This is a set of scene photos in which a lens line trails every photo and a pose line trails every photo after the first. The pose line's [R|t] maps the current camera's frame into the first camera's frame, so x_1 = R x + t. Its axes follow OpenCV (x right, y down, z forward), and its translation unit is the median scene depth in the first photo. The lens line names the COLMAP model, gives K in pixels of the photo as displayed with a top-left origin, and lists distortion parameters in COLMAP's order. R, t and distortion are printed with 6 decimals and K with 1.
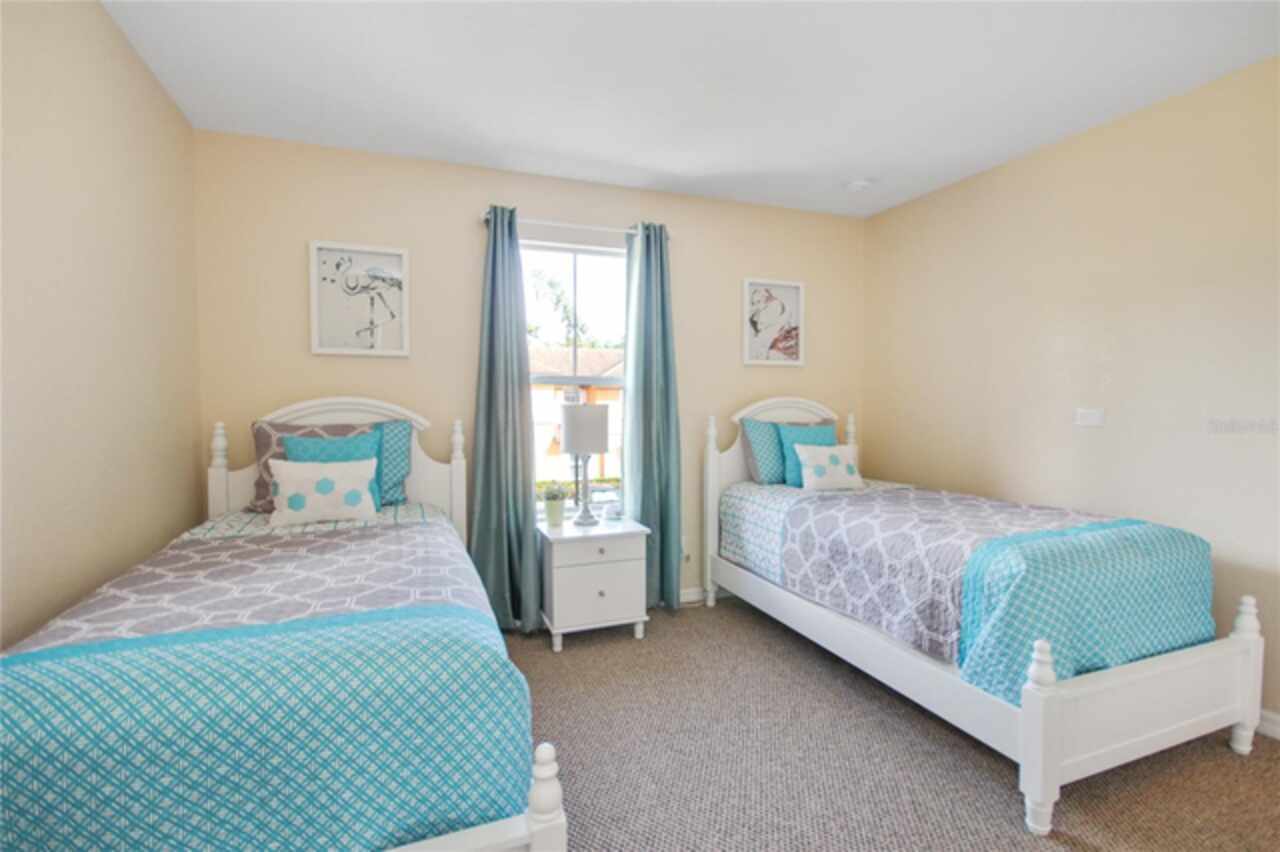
lens RADIAL K [[631.3, 0, 642.8], [0, 631.3, 408.7], [0, 0, 1]] dist [0.002530, -0.000862]
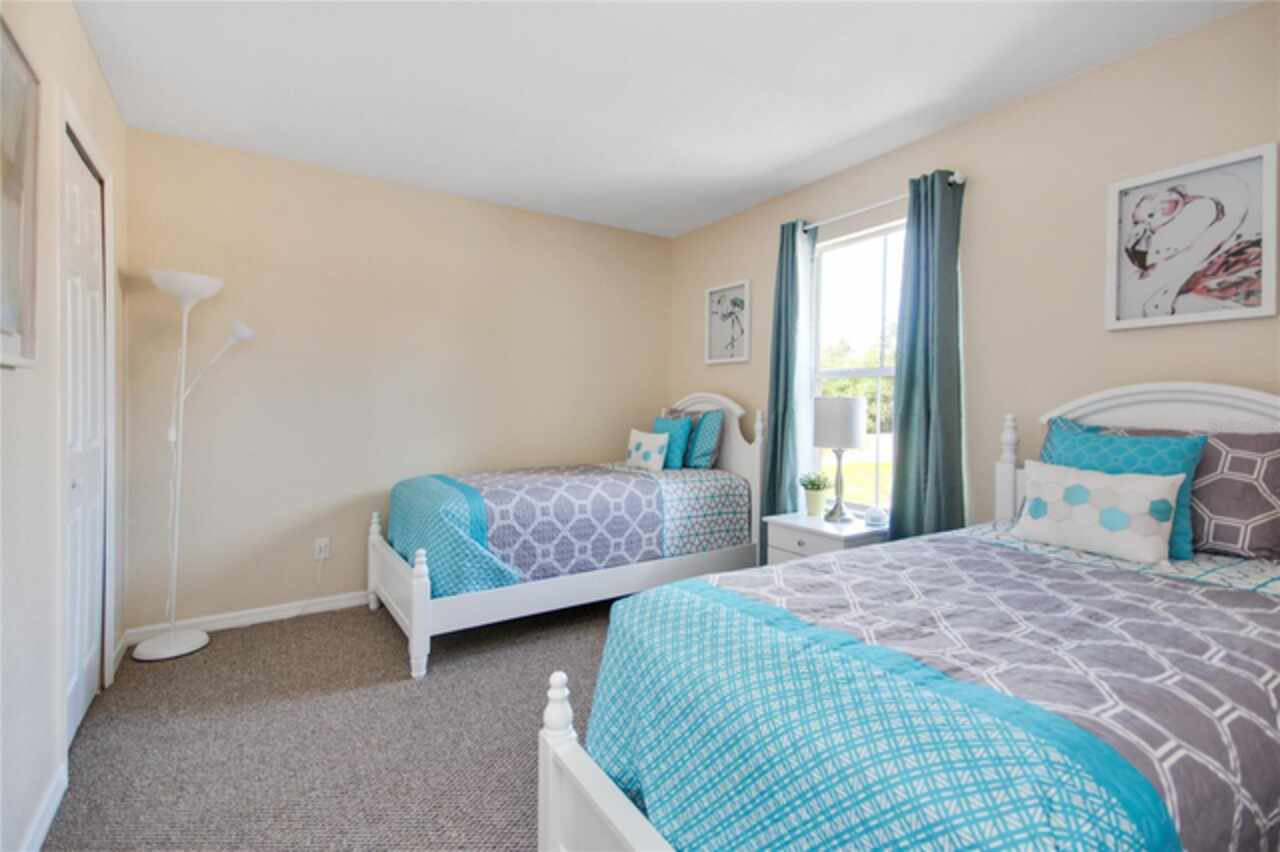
lens RADIAL K [[631.3, 0, 642.8], [0, 631.3, 408.7], [0, 0, 1]] dist [0.002530, -0.000862]
pose [[0.143868, 0.014031, -0.989497, 0.687555], [-0.003687, 0.999900, 0.013643, -0.000940], [0.989590, 0.001686, 0.143906, 0.464721]]
